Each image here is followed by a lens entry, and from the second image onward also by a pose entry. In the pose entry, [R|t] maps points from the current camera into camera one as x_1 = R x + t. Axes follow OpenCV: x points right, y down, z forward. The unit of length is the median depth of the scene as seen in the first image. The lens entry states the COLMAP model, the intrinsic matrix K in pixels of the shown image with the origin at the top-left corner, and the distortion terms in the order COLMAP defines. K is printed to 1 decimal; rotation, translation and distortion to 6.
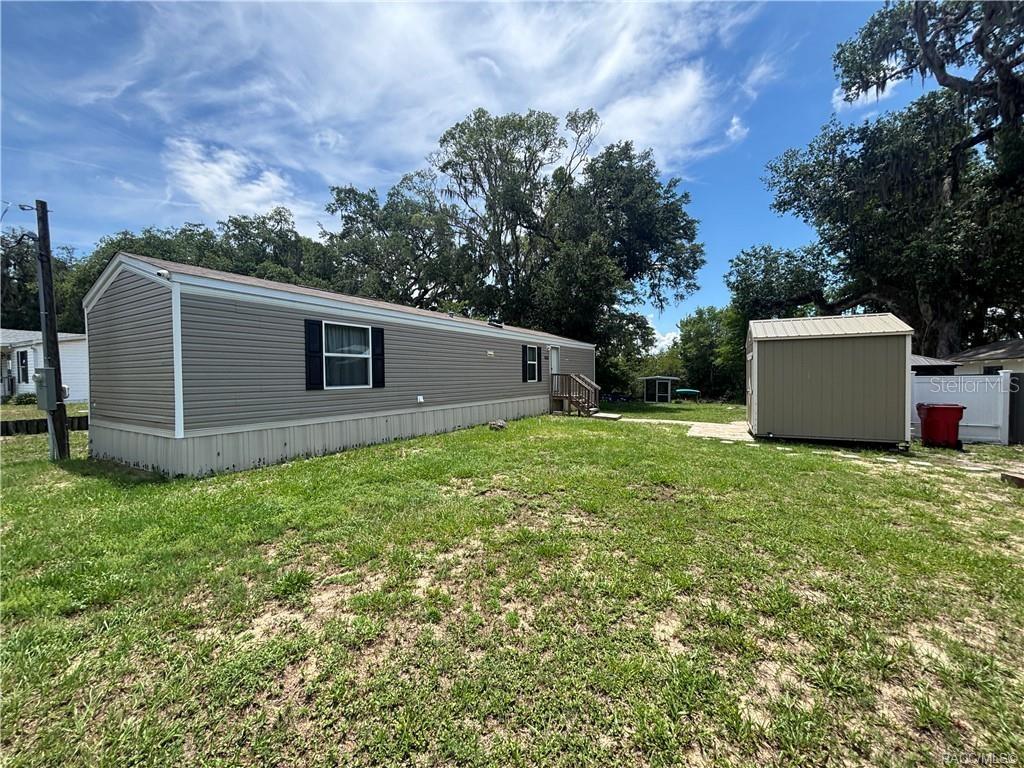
lens RADIAL K [[410.5, 0, 510.9], [0, 410.5, 393.7], [0, 0, 1]] dist [0.002665, -0.000408]
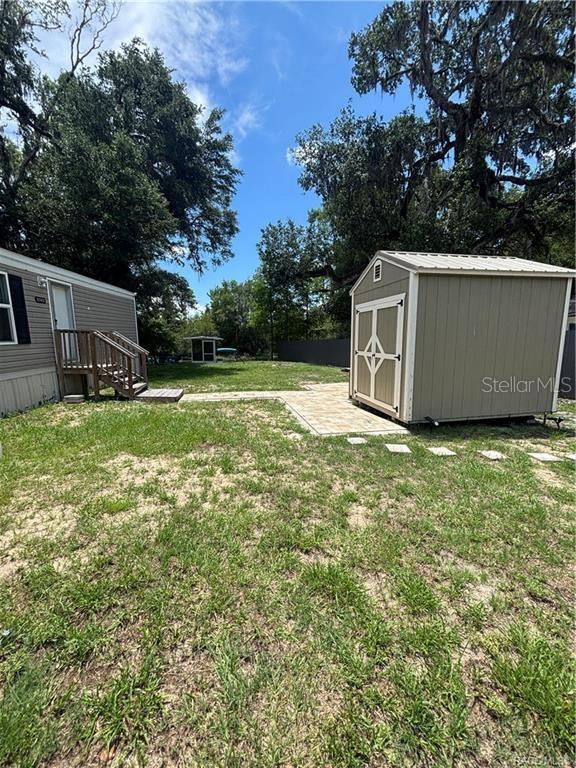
lens RADIAL K [[307.9, 0, 288.2], [0, 307.9, 383.0], [0, 0, 1]] dist [0.002665, -0.000408]
pose [[0.793560, -0.091243, 0.601613, 0.071334], [0.027492, 0.993060, 0.114348, -0.012179], [-0.607871, -0.074203, 0.790561, 0.358869]]
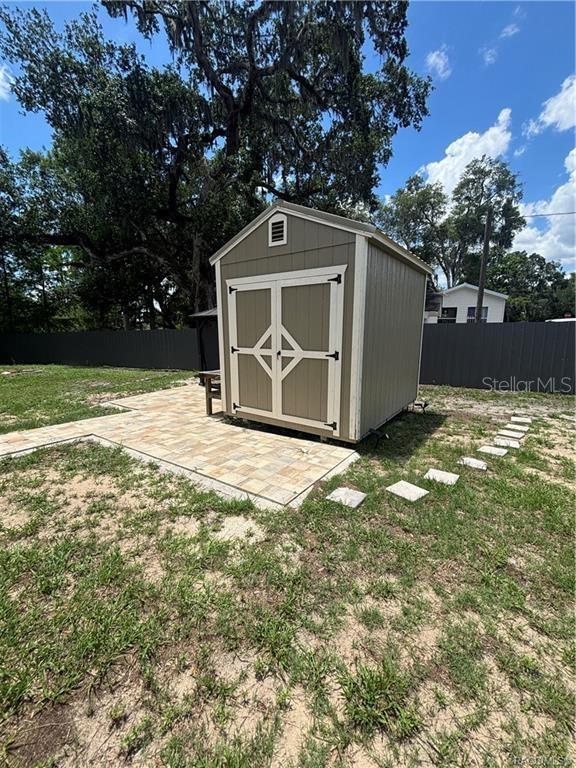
lens RADIAL K [[307.9, 0, 286.8], [0, 307.9, 382.1], [0, 0, 1]] dist [0.002665, -0.000408]
pose [[0.155385, -0.162167, 0.974452, 0.111749], [0.036122, 0.986707, 0.158447, -0.016005], [-0.987193, 0.010579, 0.159178, 0.502039]]
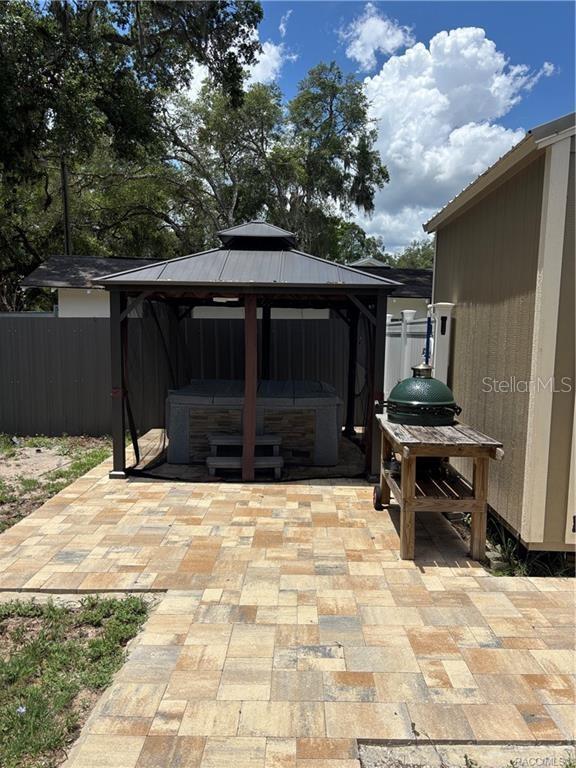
lens RADIAL K [[586.9, 0, 288.3], [0, 586.9, 382.3], [0, 0, 1]] dist [0.008312, -0.005336]
pose [[-0.427349, -0.082105, 0.900351, 0.216318], [0.013548, 0.995174, 0.097183, -0.020109], [-0.903985, 0.053729, -0.424175, 0.720458]]
